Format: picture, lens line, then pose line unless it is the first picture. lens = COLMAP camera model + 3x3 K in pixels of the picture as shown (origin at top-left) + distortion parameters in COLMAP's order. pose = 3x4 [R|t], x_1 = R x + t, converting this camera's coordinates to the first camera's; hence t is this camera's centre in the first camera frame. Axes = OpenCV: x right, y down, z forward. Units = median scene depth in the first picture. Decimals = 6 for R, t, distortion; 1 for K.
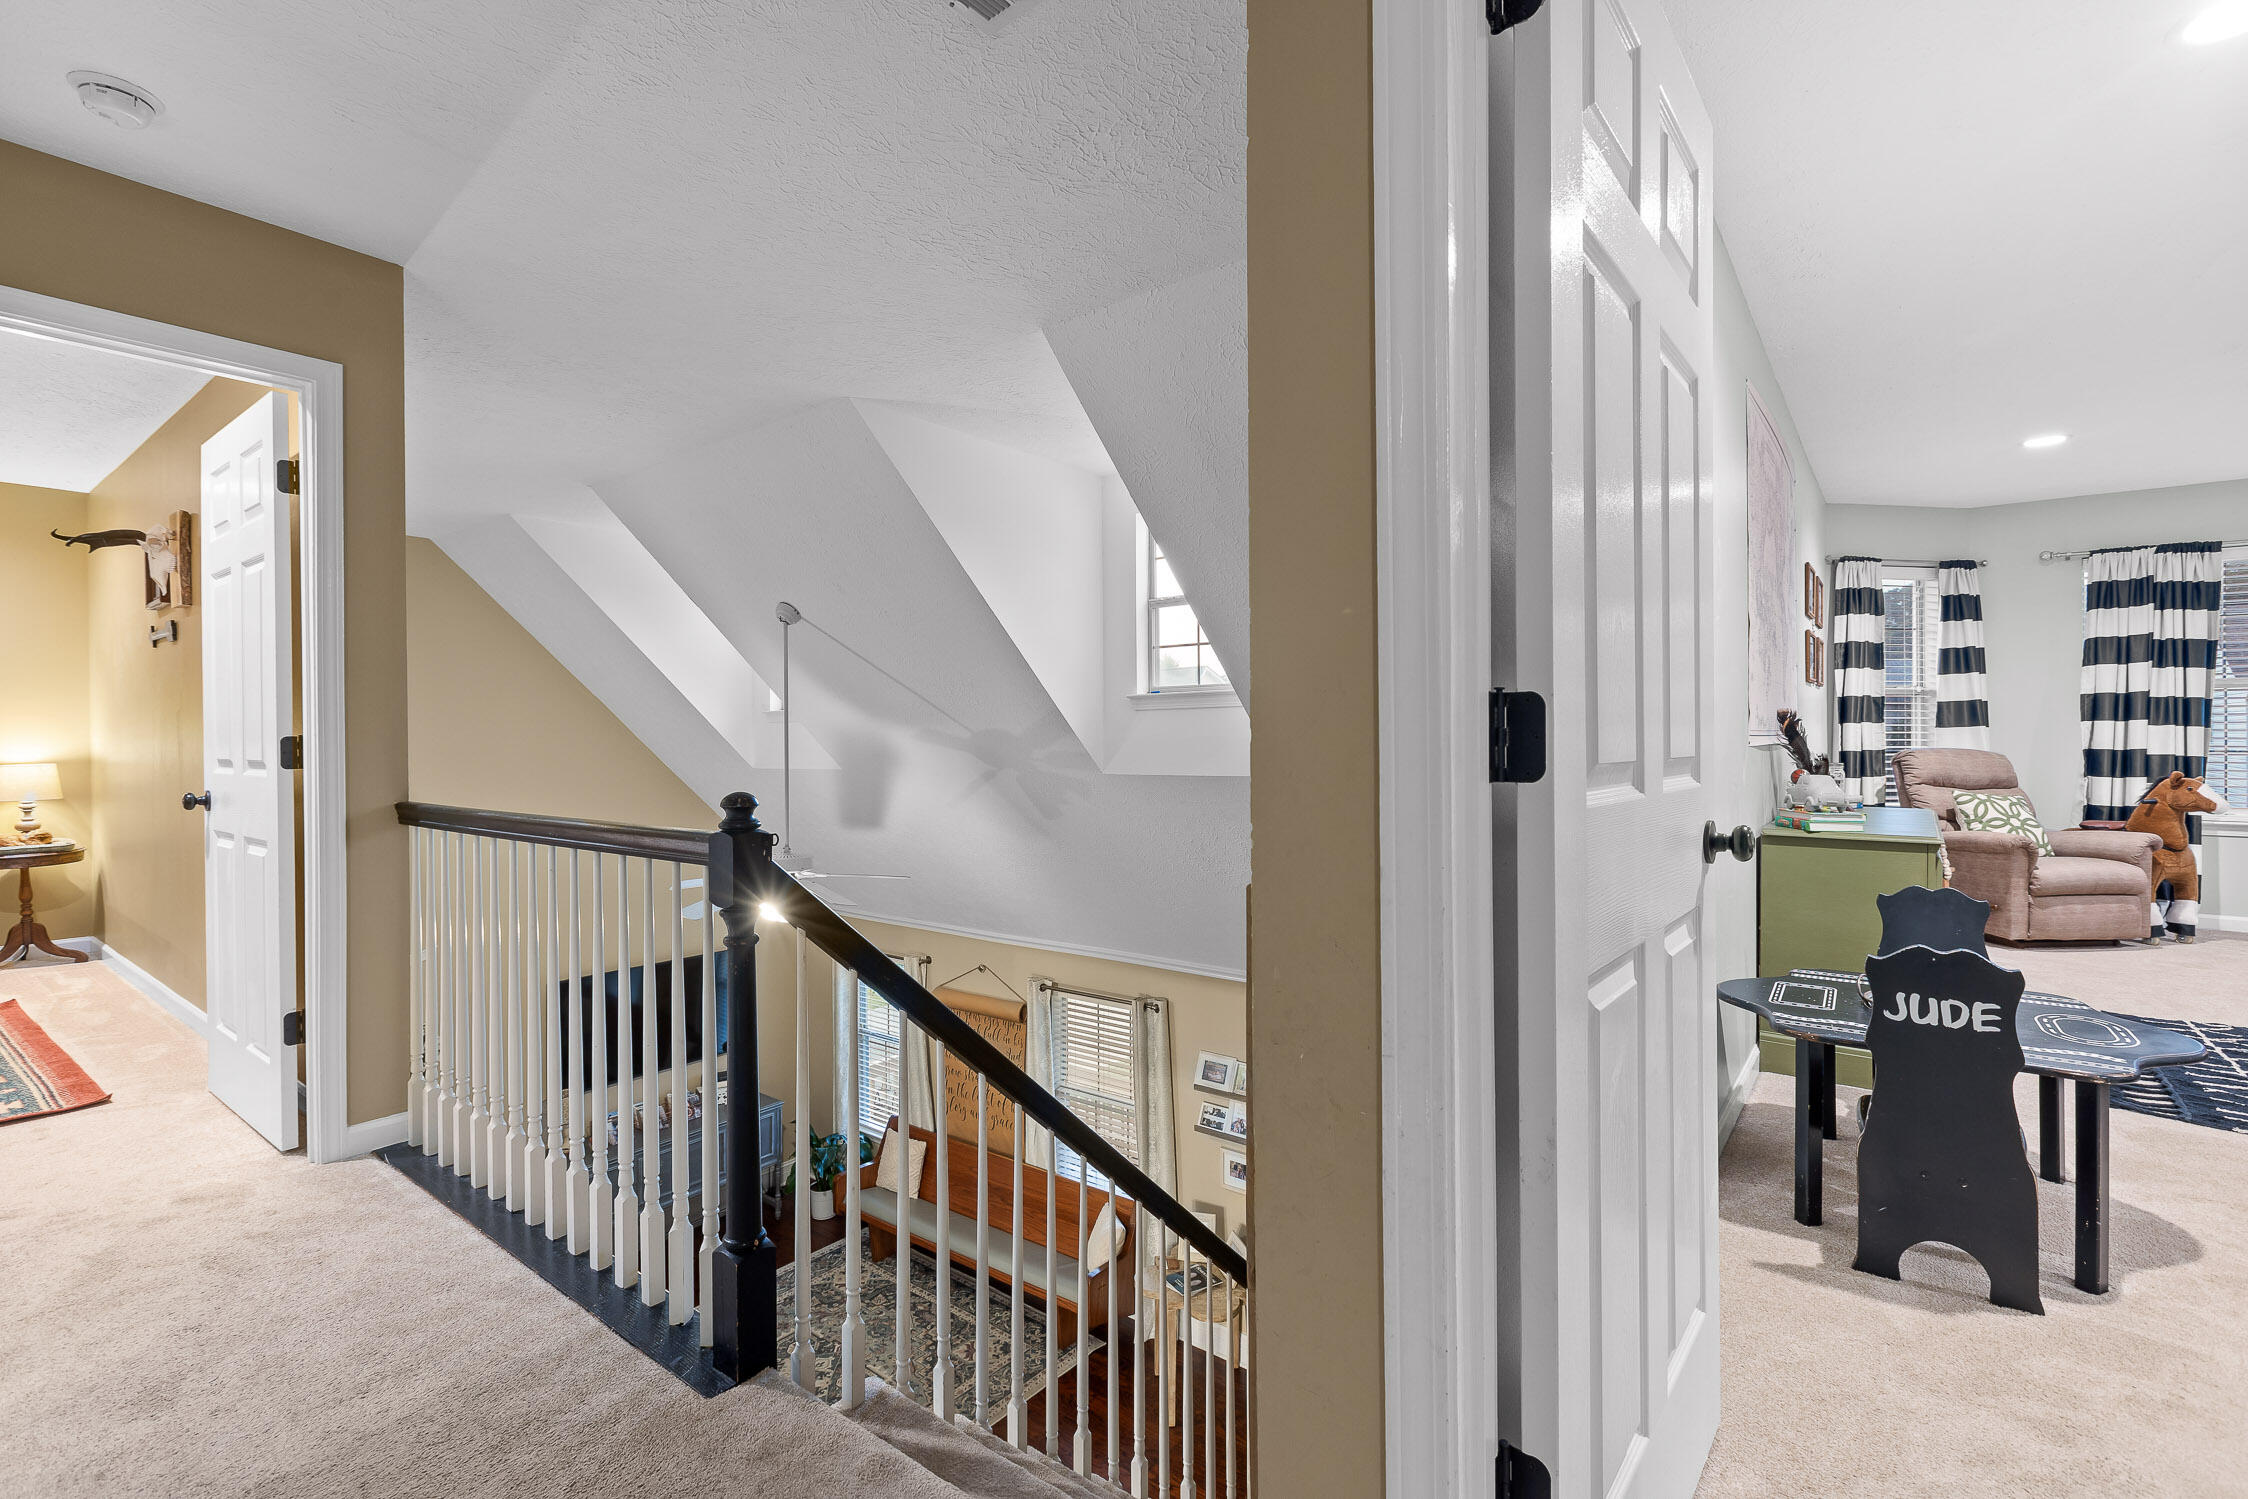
lens RADIAL K [[1019.3, 0, 1126.6], [0, 1019.3, 740.2], [0, 0, 1]] dist [0.001462, -0.001716]
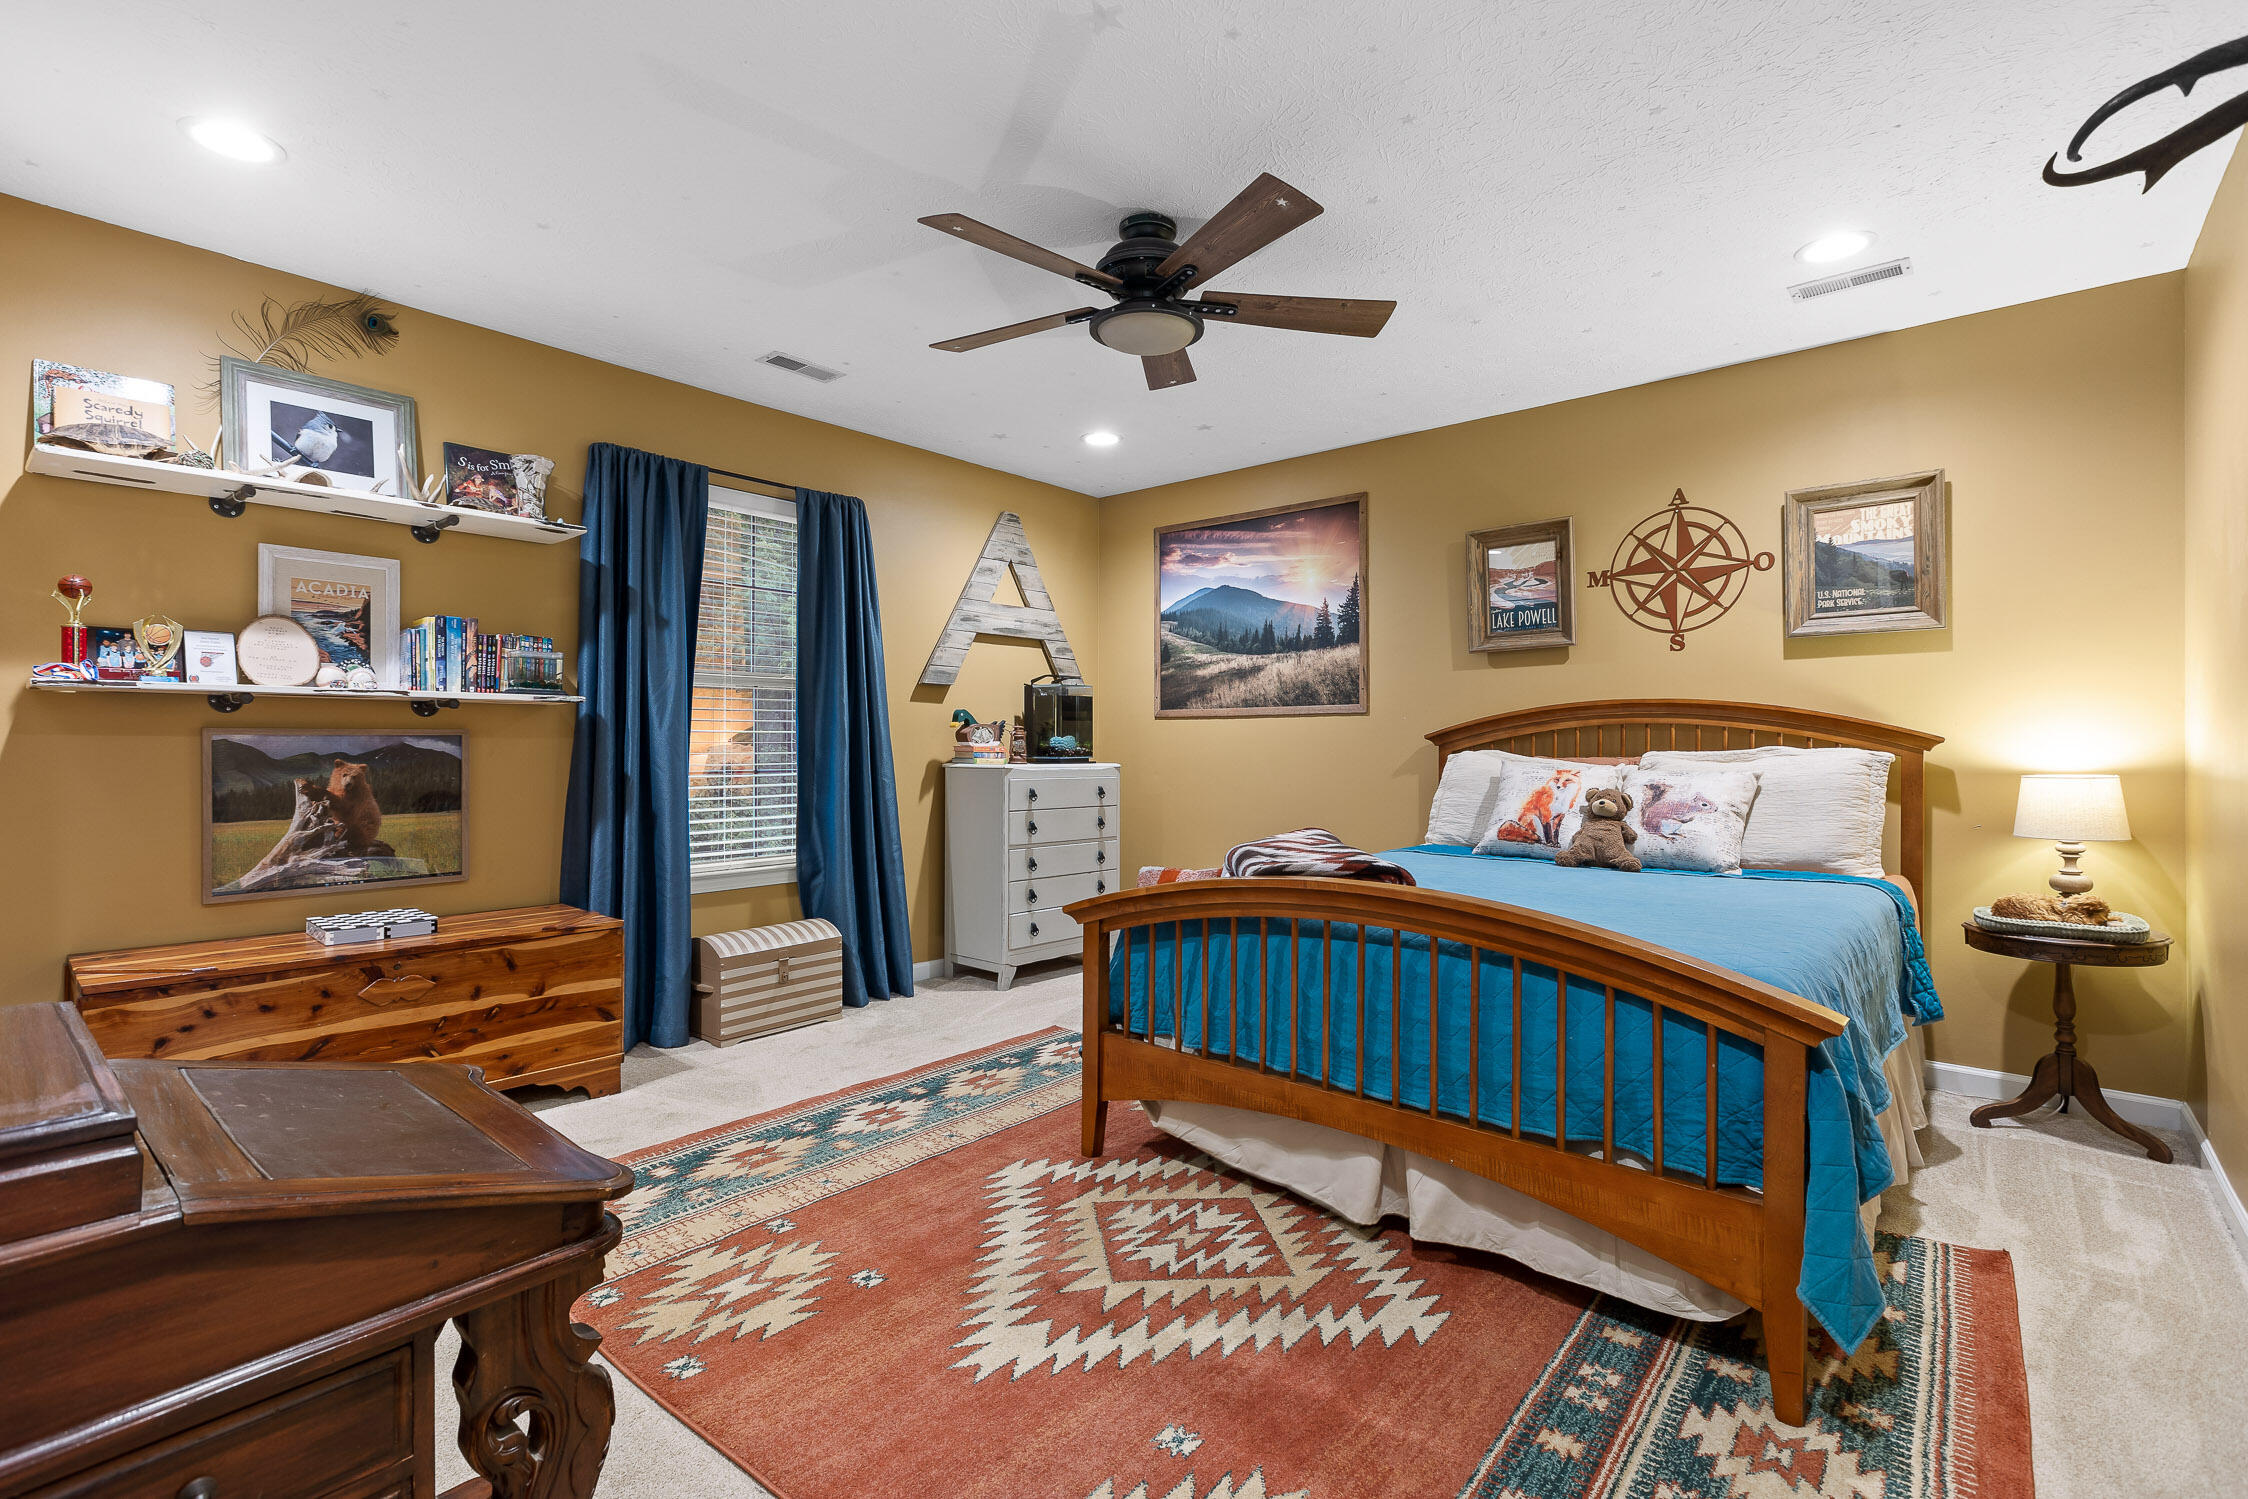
lens RADIAL K [[1019.3, 0, 1128.9], [0, 1019.3, 746.9], [0, 0, 1]] dist [0.001462, -0.001716]
pose [[-0.038444, 0.007105, -0.999235, -0.487298], [-0.001368, 0.999973, 0.007162, 0.004277], [0.999260, 0.001643, -0.038434, 0.493366]]
